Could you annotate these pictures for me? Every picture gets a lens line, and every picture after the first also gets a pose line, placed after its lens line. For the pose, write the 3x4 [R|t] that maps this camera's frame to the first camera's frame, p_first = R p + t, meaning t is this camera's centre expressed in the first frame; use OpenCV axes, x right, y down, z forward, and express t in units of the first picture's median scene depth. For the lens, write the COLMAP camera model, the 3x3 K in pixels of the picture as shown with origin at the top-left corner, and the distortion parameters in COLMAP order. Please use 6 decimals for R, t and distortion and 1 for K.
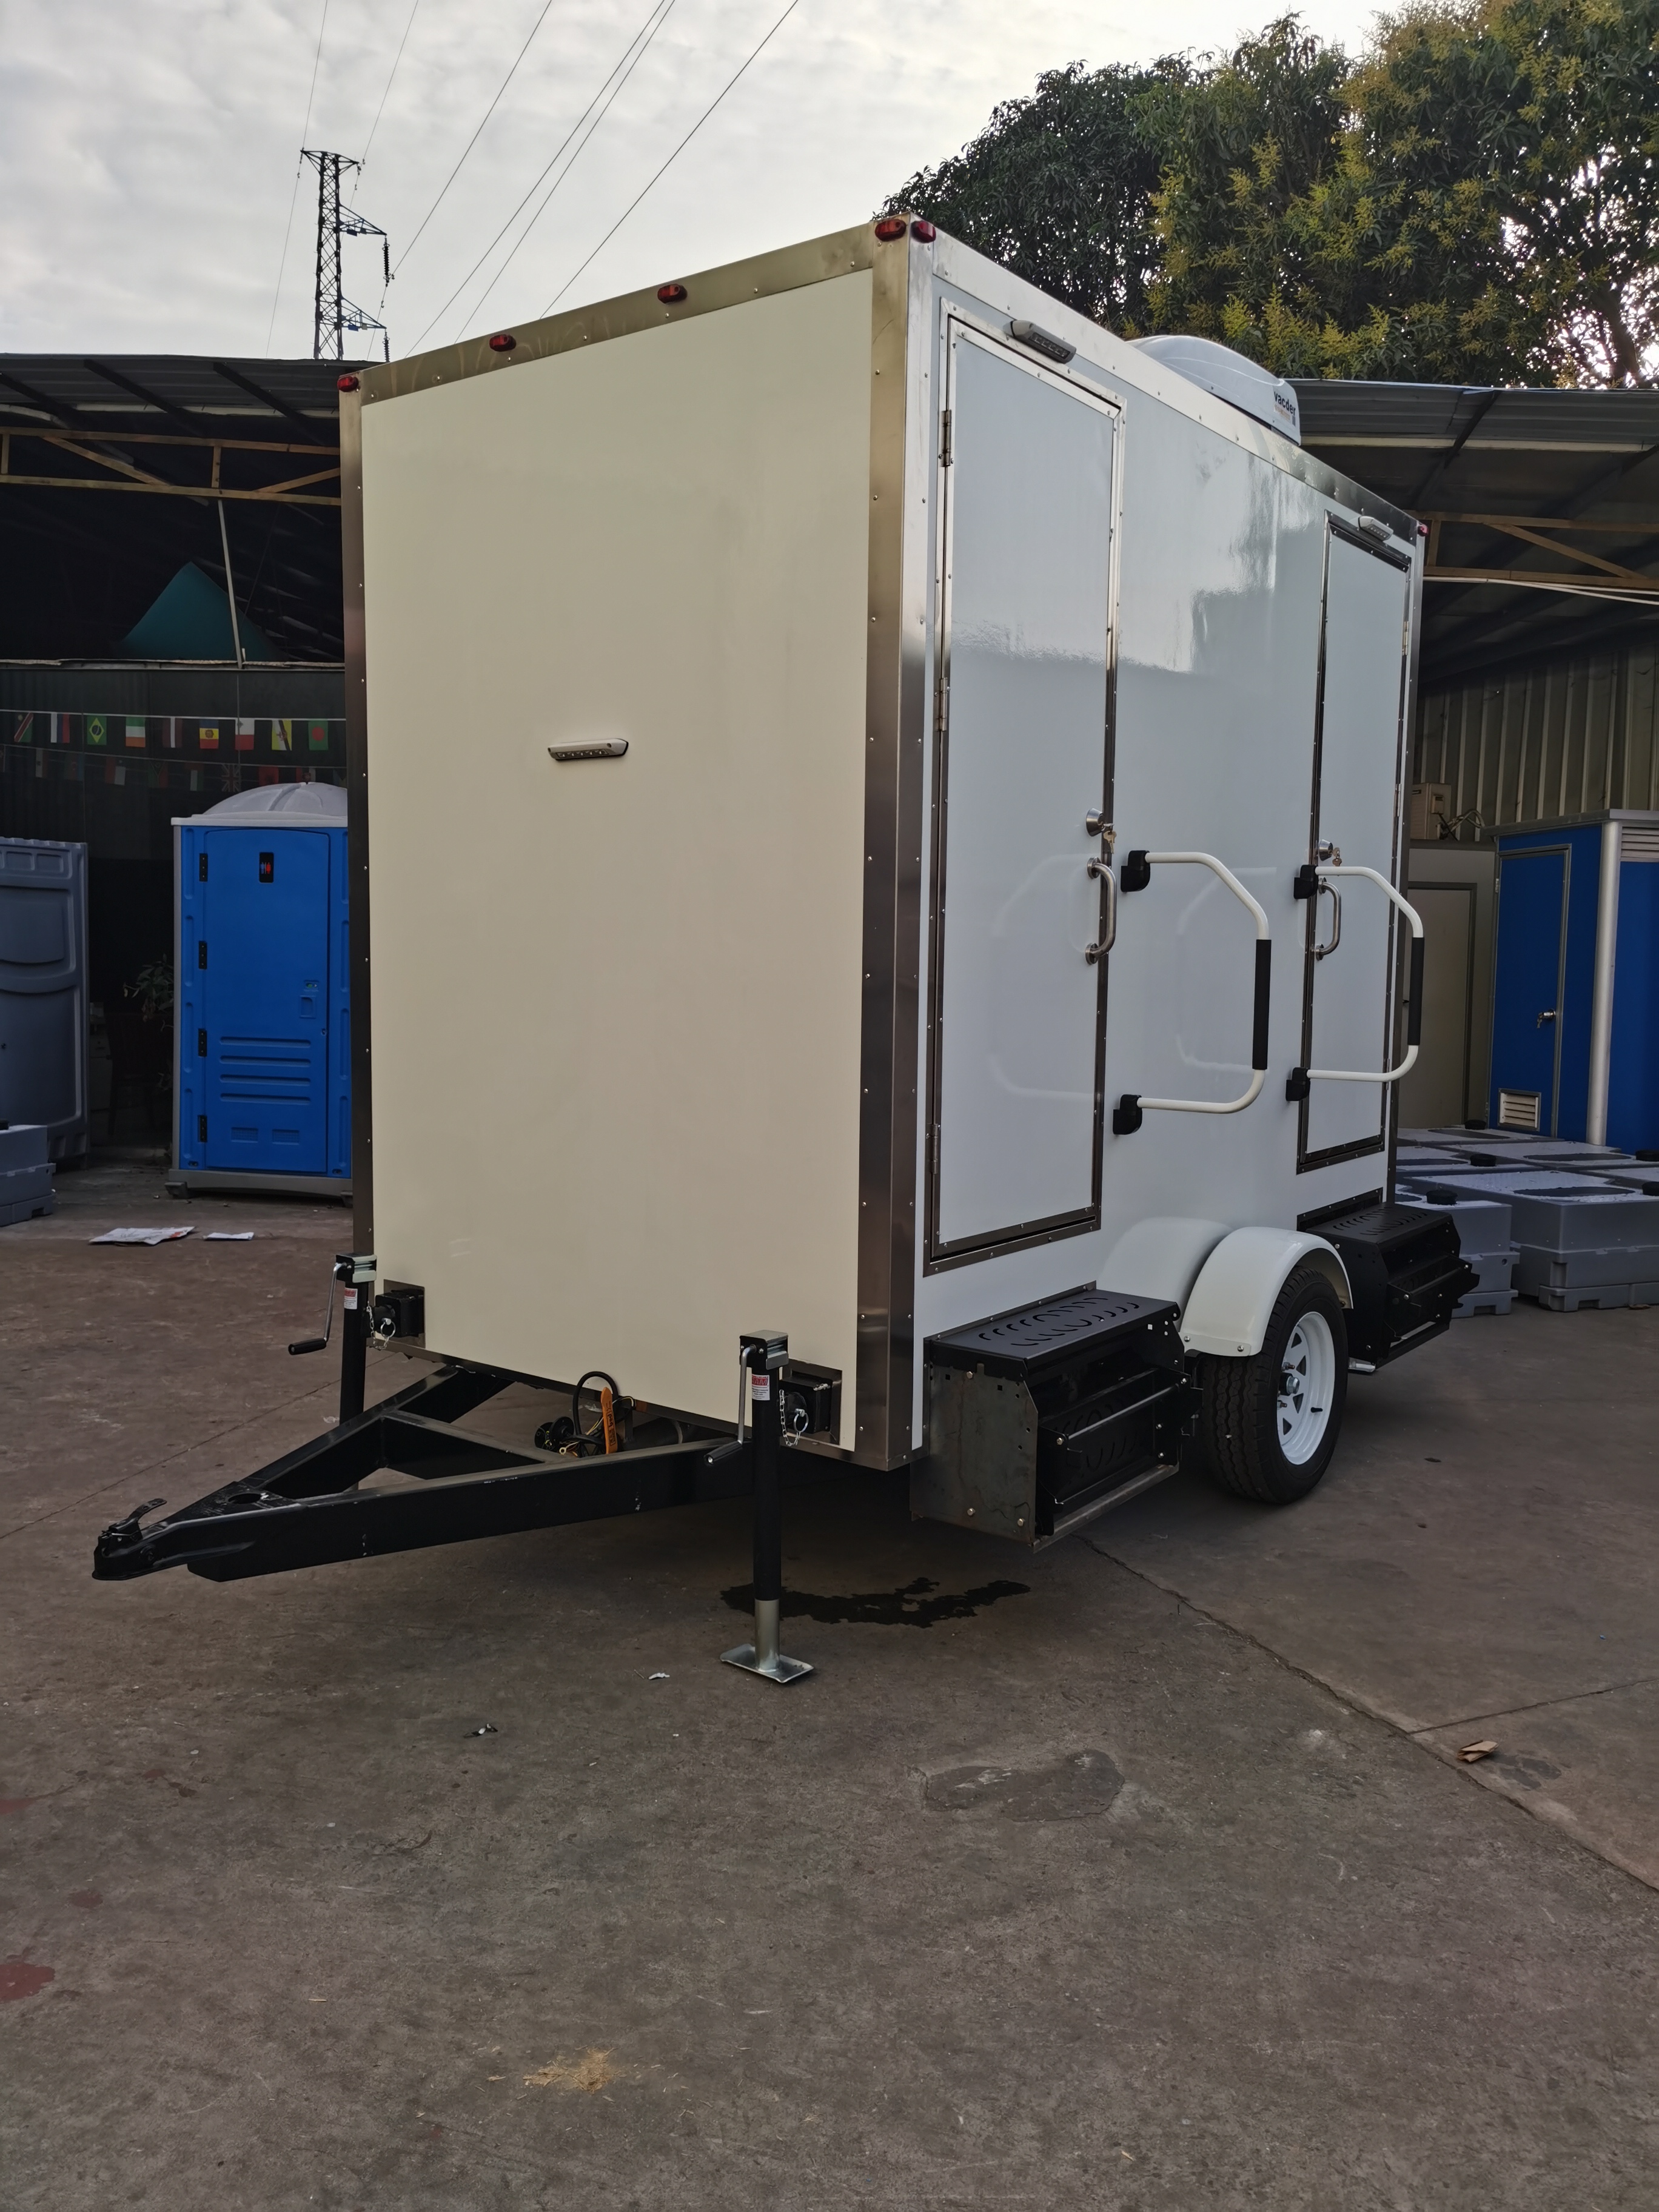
lens RADIAL K [[1743.6, 0, 829.5], [0, 1743.6, 1106.0], [0, 0, 1]] dist [0.115573, -0.201774]
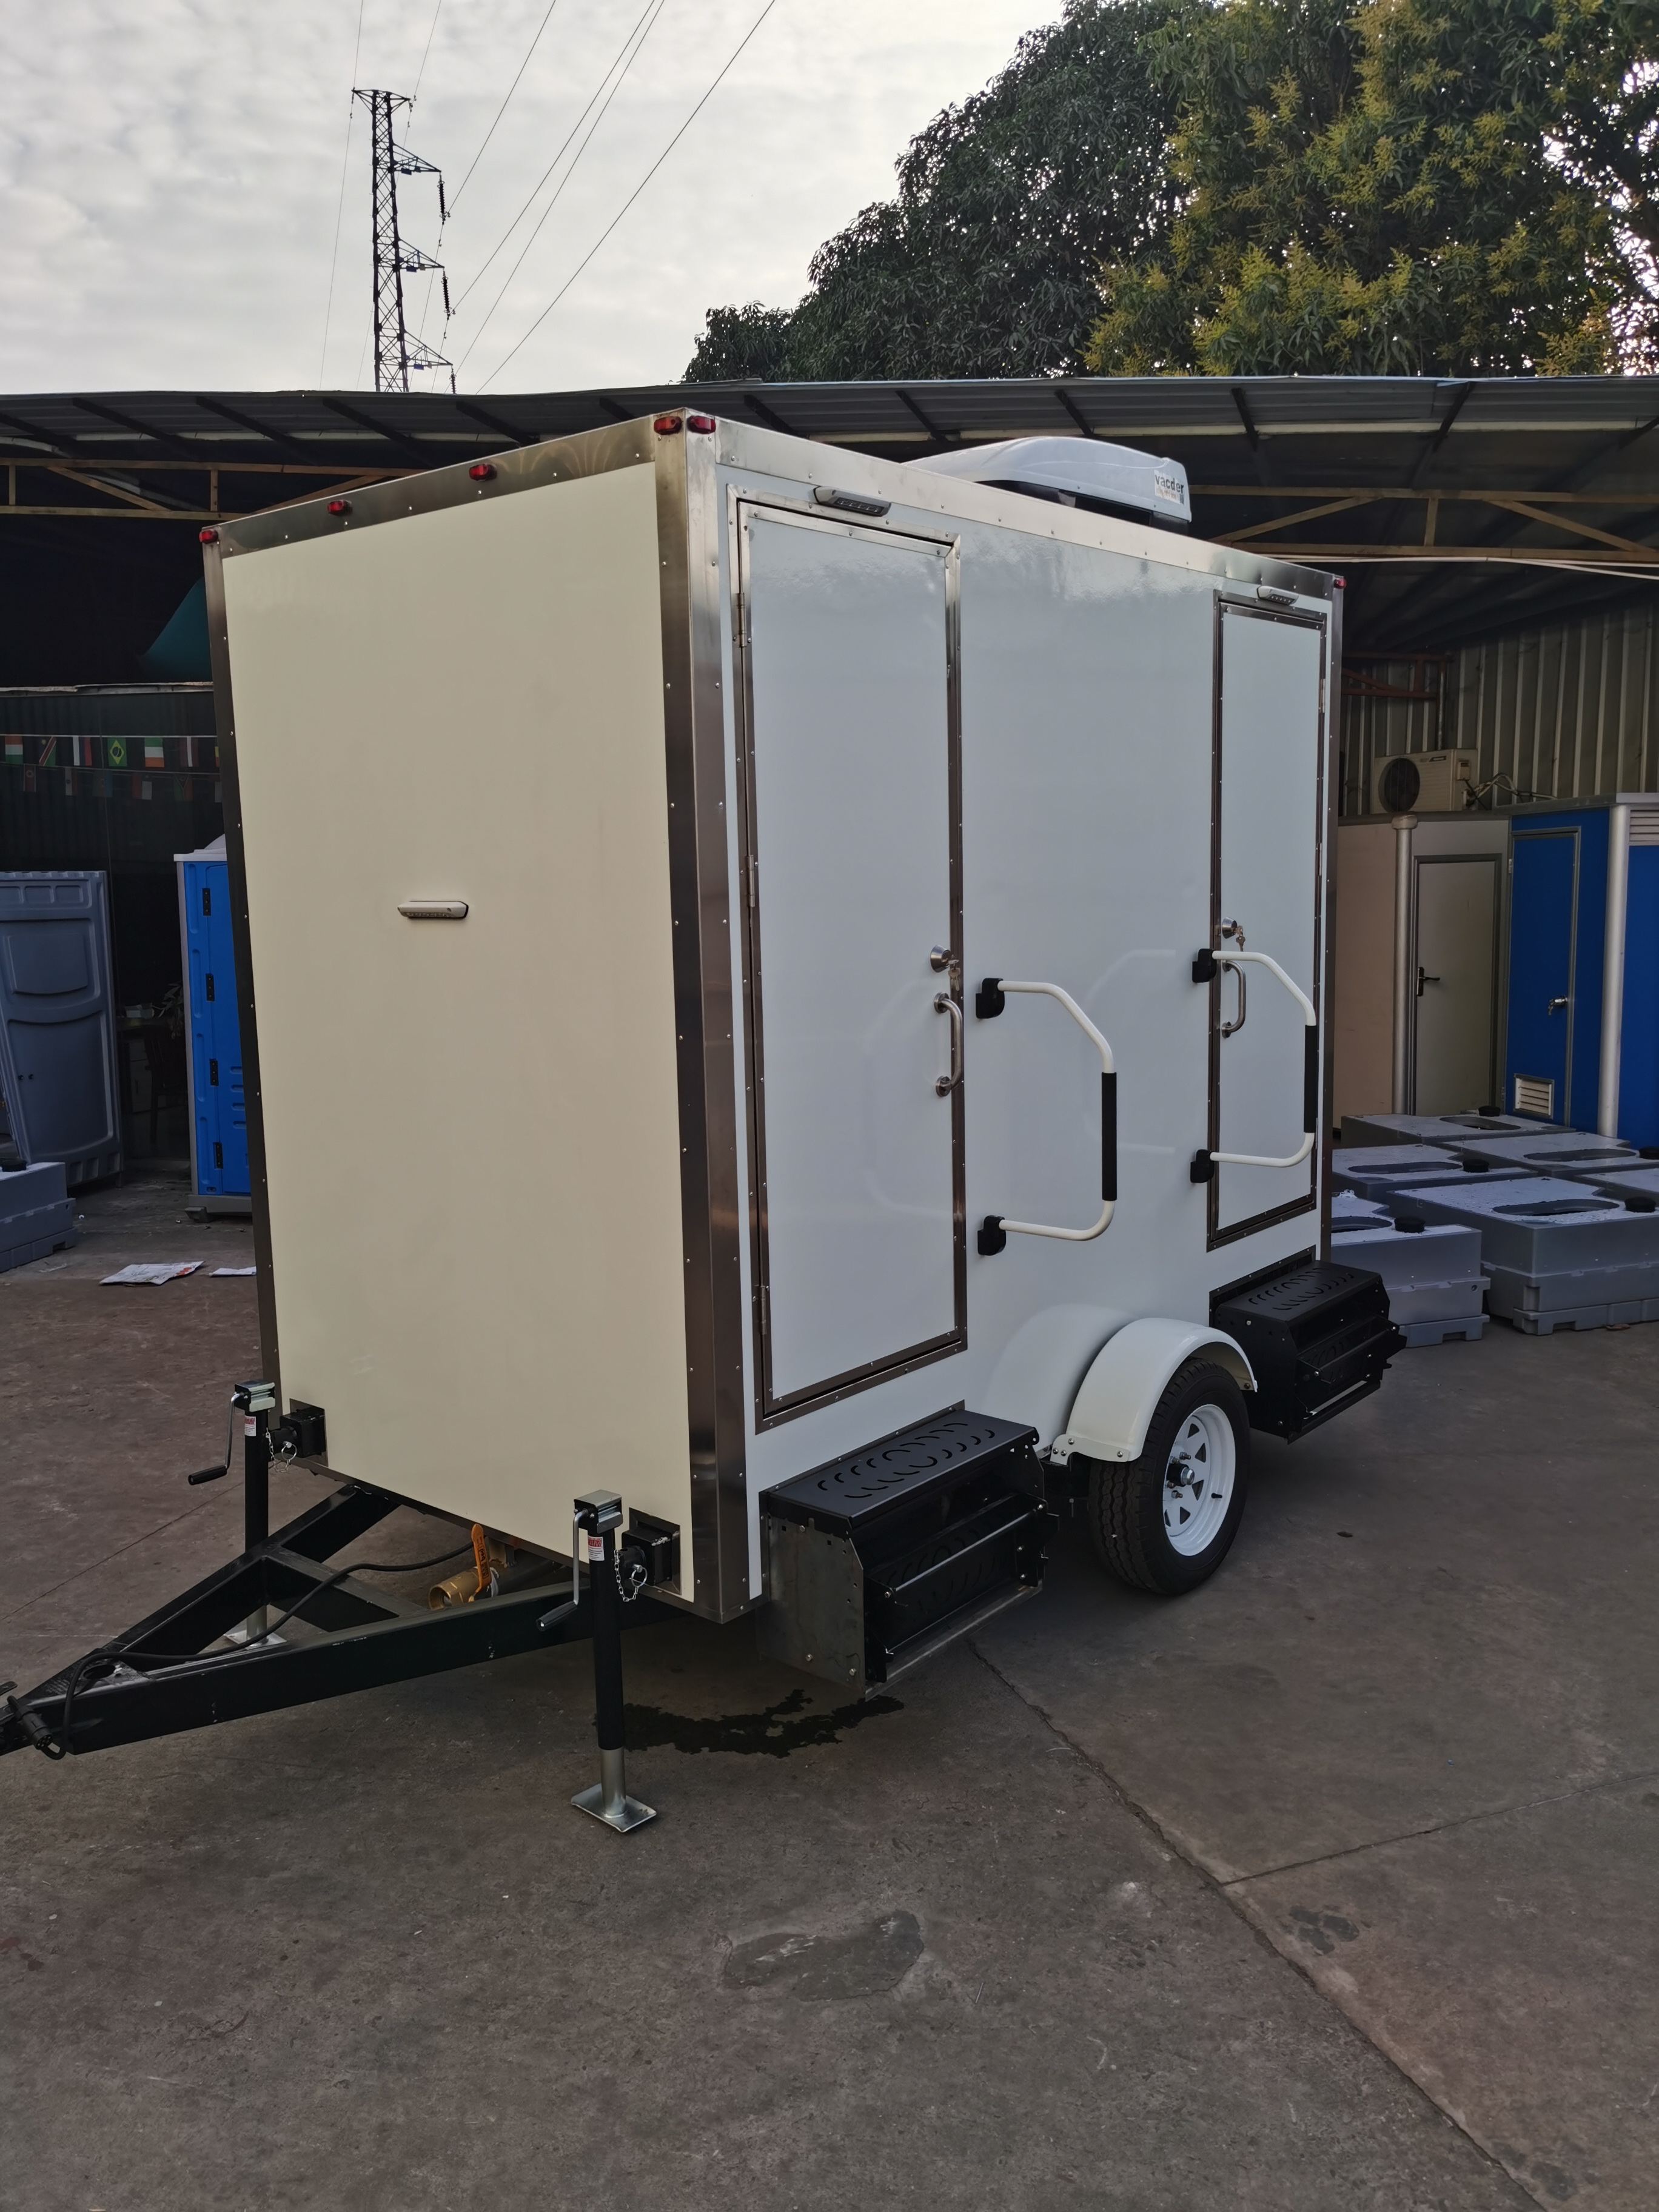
lens RADIAL K [[1745.5, 0, 829.5], [0, 1745.5, 1106.0], [0, 0, 1]] dist [0.108975, -0.187237]
pose [[0.997921, -0.025412, -0.059226, 0.145047], [0.028224, 0.998489, 0.047142, -0.126426], [0.057939, -0.048716, 0.997131, -0.011772]]
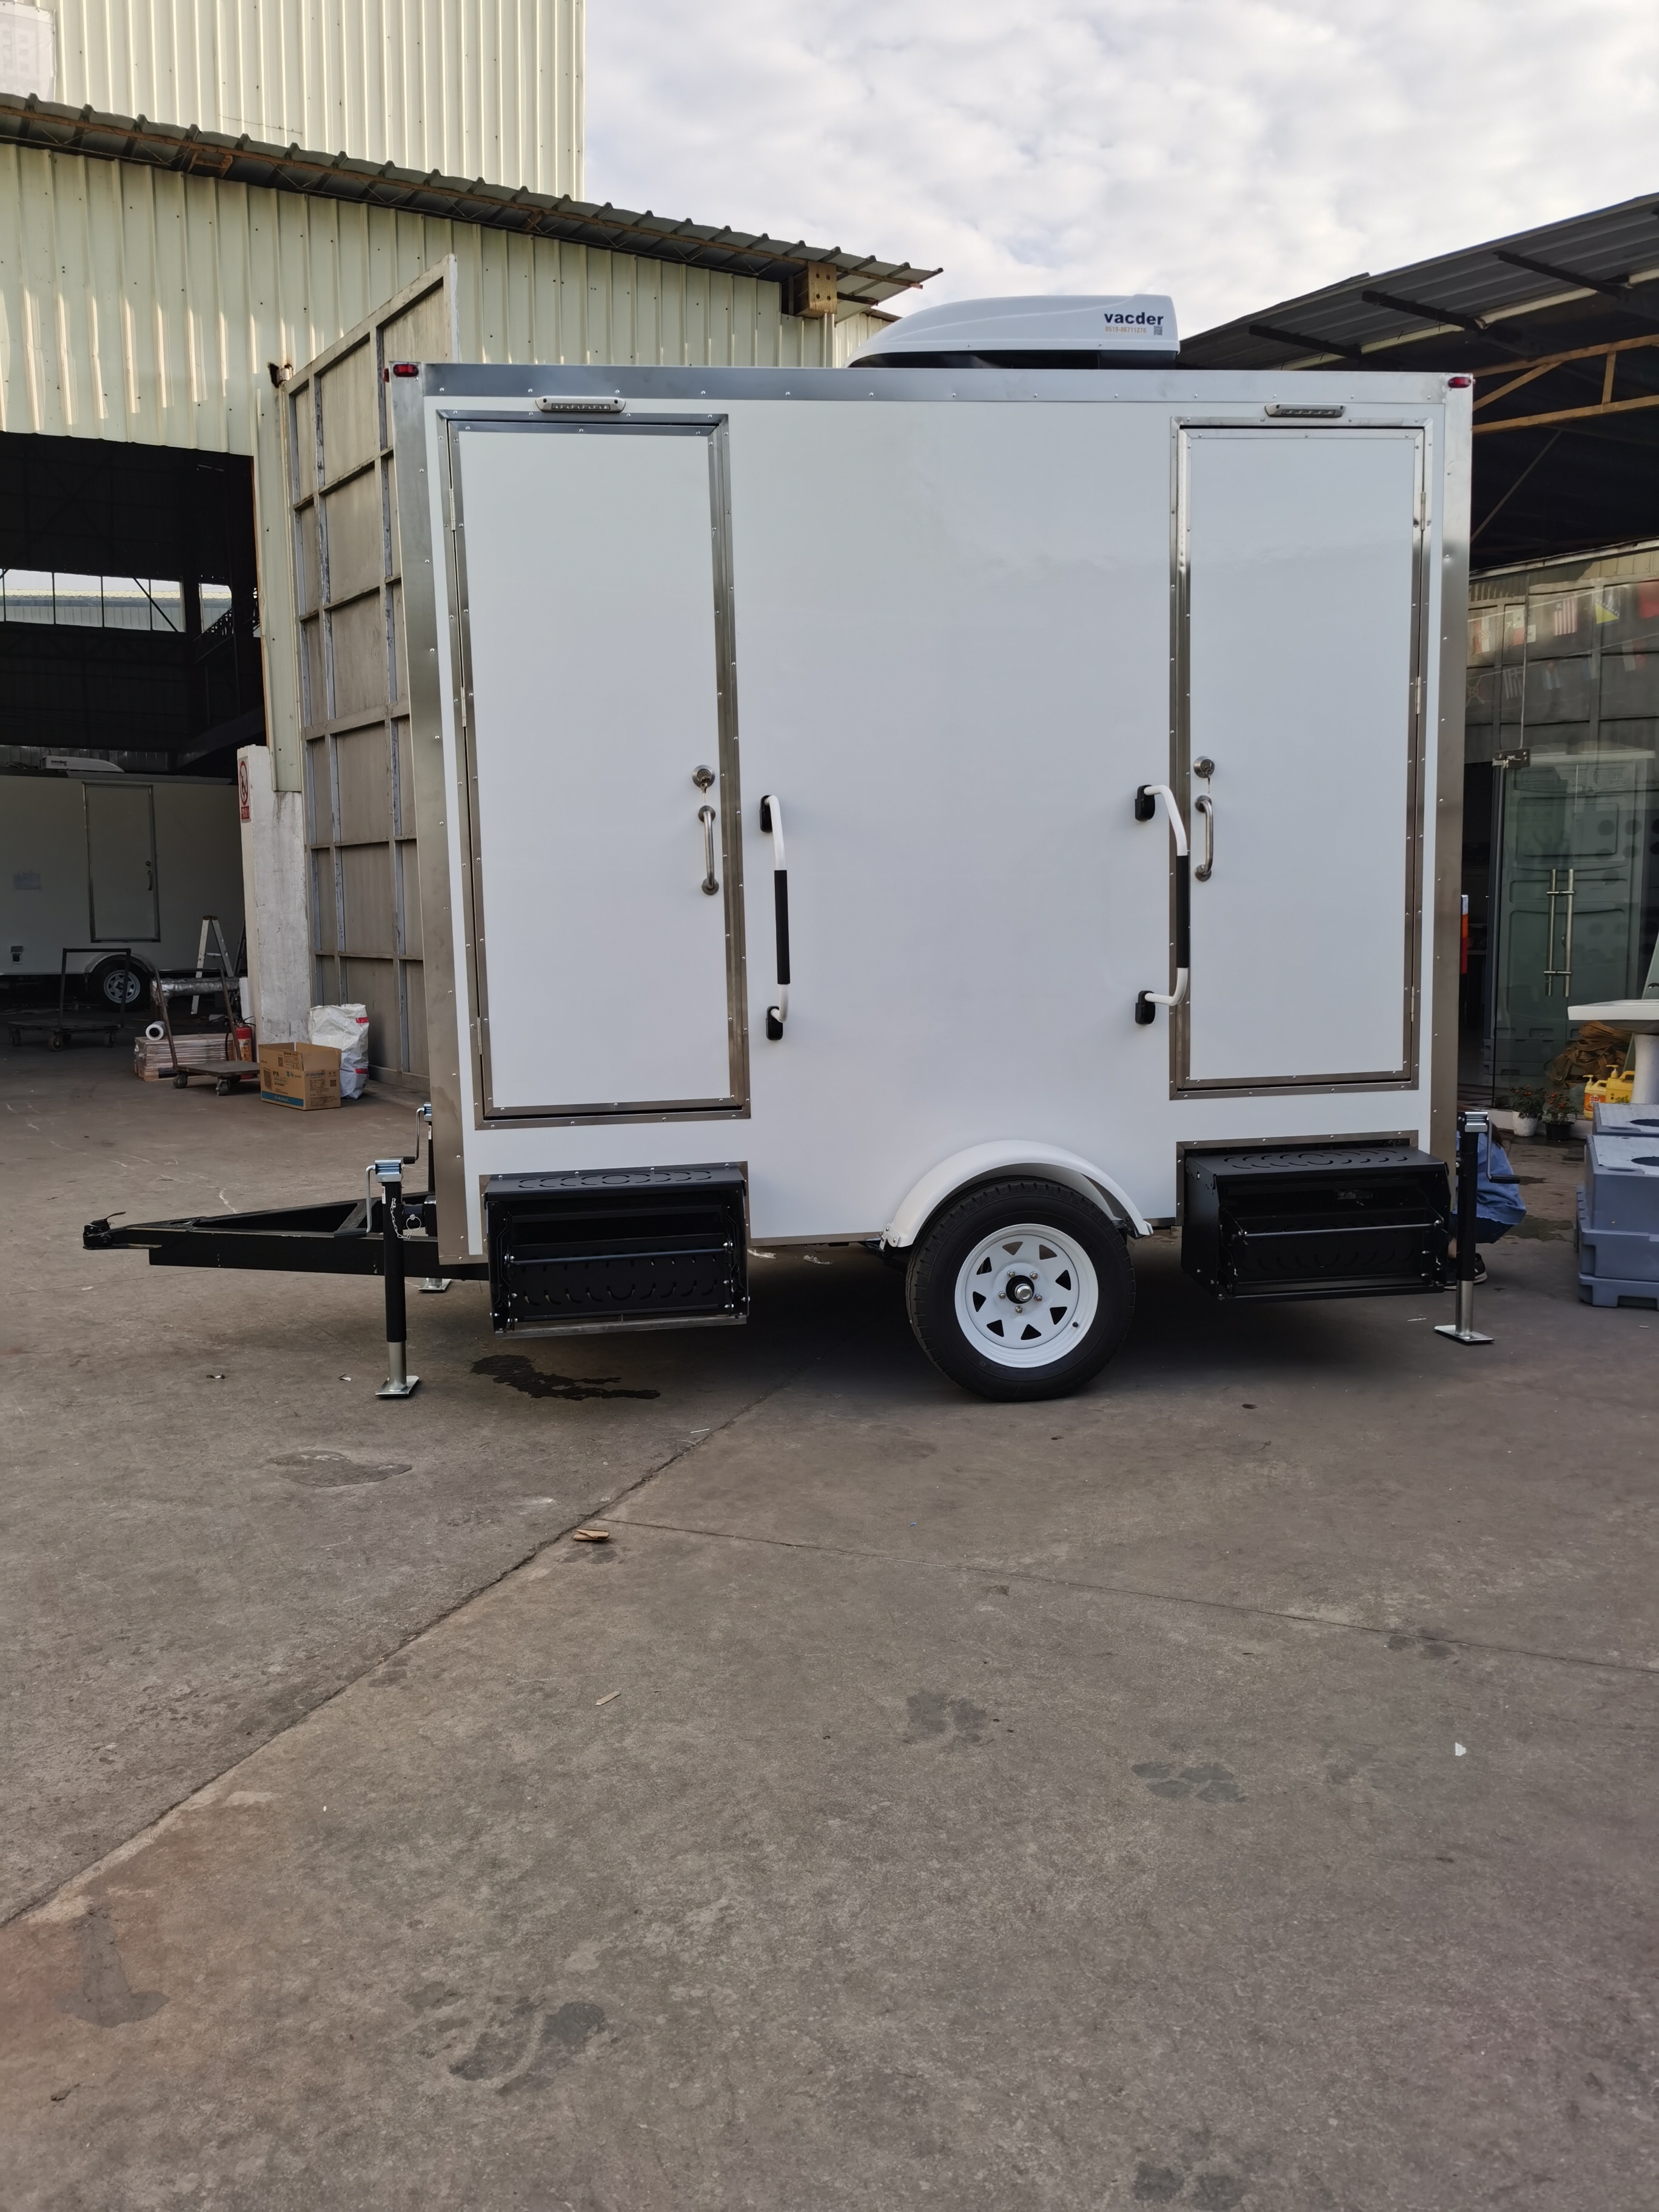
lens RADIAL K [[1746.1, 0, 829.5], [0, 1746.1, 1106.0], [0, 0, 1]] dist [0.001823, -0.003133]
pose [[0.690834, 0.055697, -0.720865, 1.081020], [-0.039330, 0.998447, 0.039452, 0.013909], [0.721943, 0.001096, 0.691951, 0.237207]]
